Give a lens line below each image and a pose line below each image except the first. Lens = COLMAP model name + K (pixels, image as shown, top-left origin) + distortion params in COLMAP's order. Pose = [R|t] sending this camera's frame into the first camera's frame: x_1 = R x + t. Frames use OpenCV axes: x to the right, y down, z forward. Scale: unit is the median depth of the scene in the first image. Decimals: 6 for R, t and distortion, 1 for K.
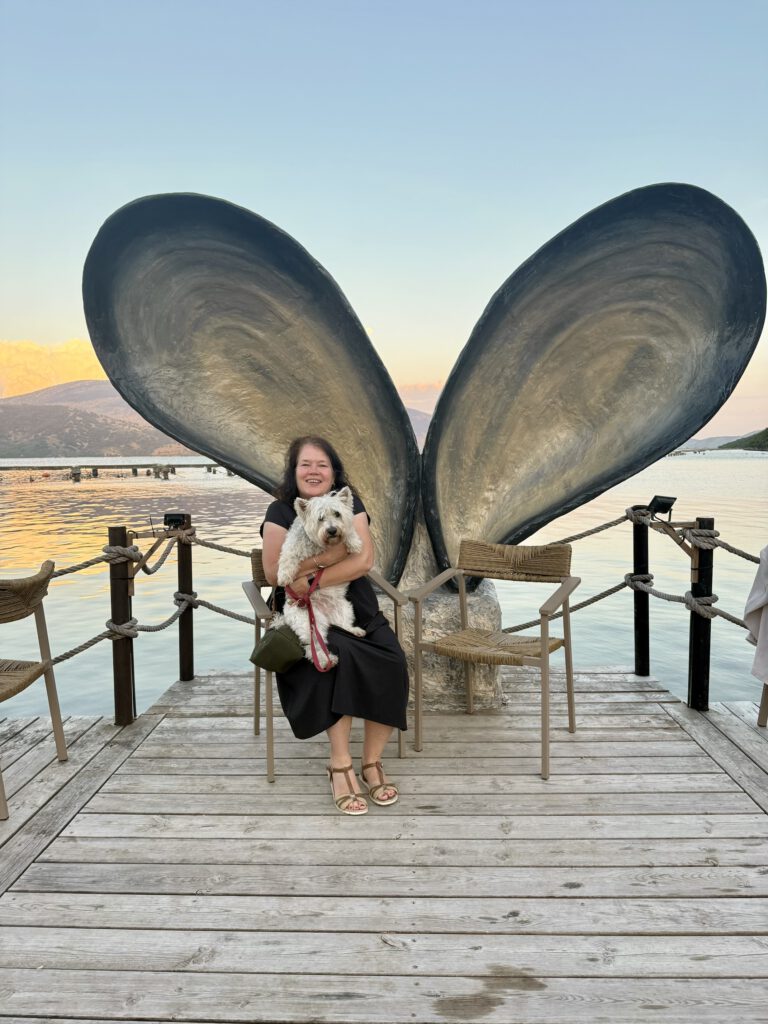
lens RADIAL K [[718.6, 0, 376.7], [0, 718.6, 507.9], [0, 0, 1]] dist [0.032898, -0.027538]
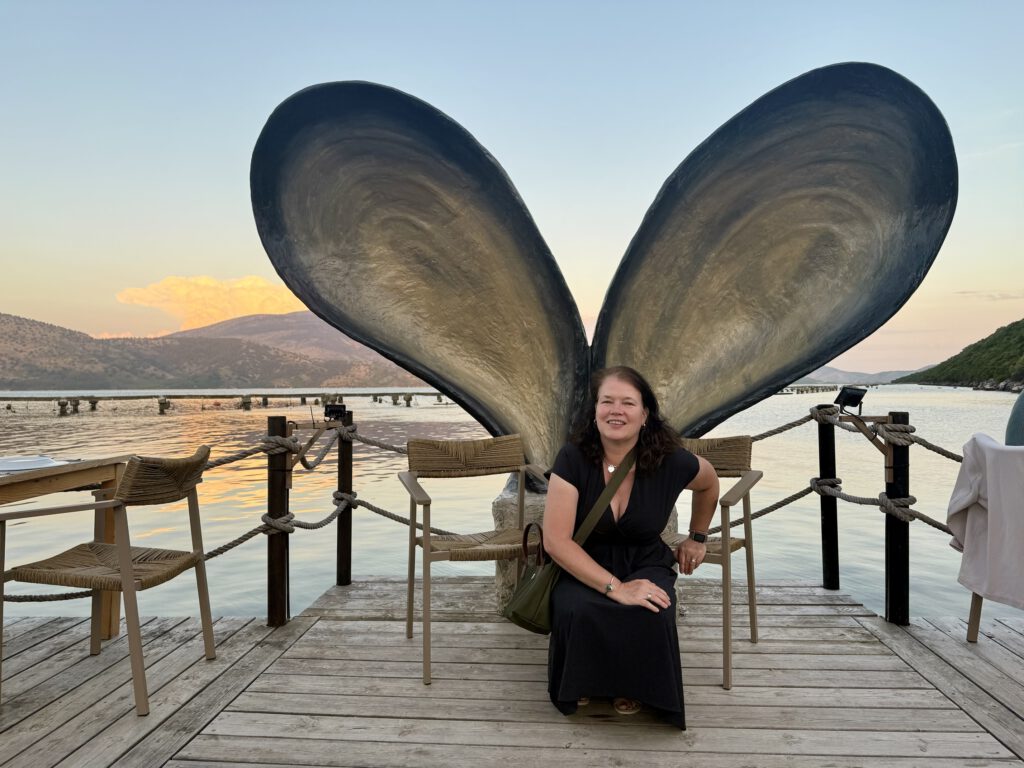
lens RADIAL K [[718.6, 0, 504.1], [0, 718.6, 383.1], [0, 0, 1]] dist [0.032898, -0.027538]
pose [[0.998646, 0.005343, -0.051738, -0.003779], [-0.009444, 0.996802, -0.079349, 0.053478], [0.051148, 0.079730, 0.995503, 0.044104]]
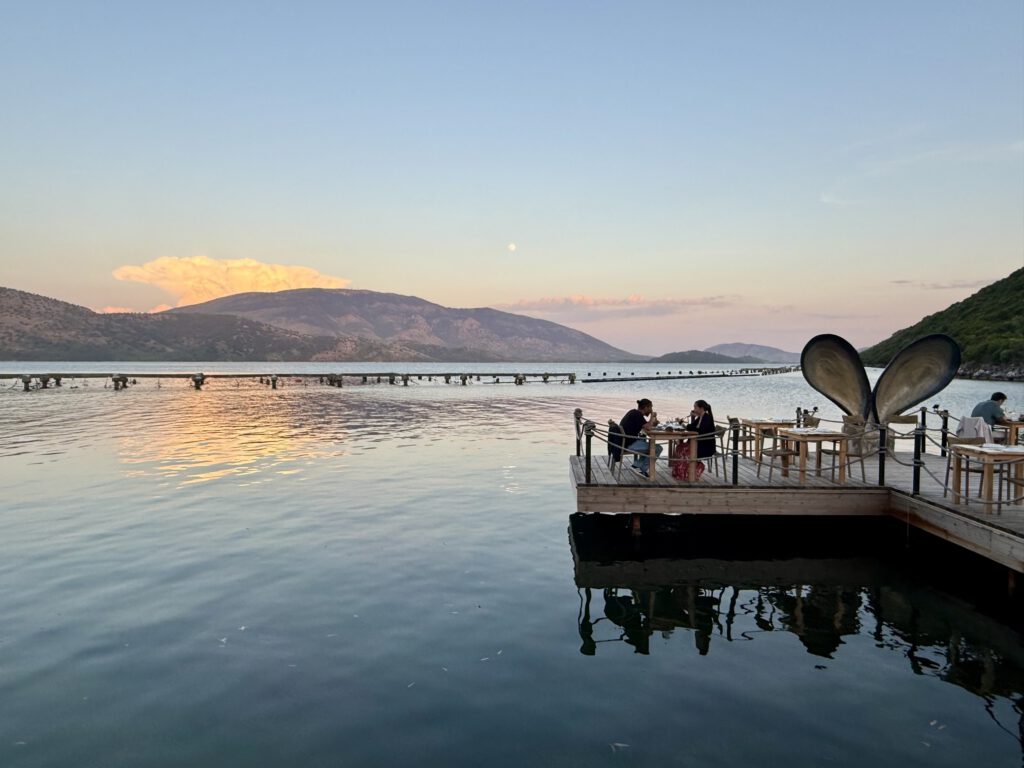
lens RADIAL K [[665.9, 0, 506.7], [0, 665.9, 383.9], [0, 0, 1]] dist [-0.005849, 0.002148]
pose [[0.999778, 0.017661, -0.011520, -1.985878], [-0.018148, 0.998886, -0.043560, 0.074786], [0.010738, 0.043759, 0.998984, -2.791016]]
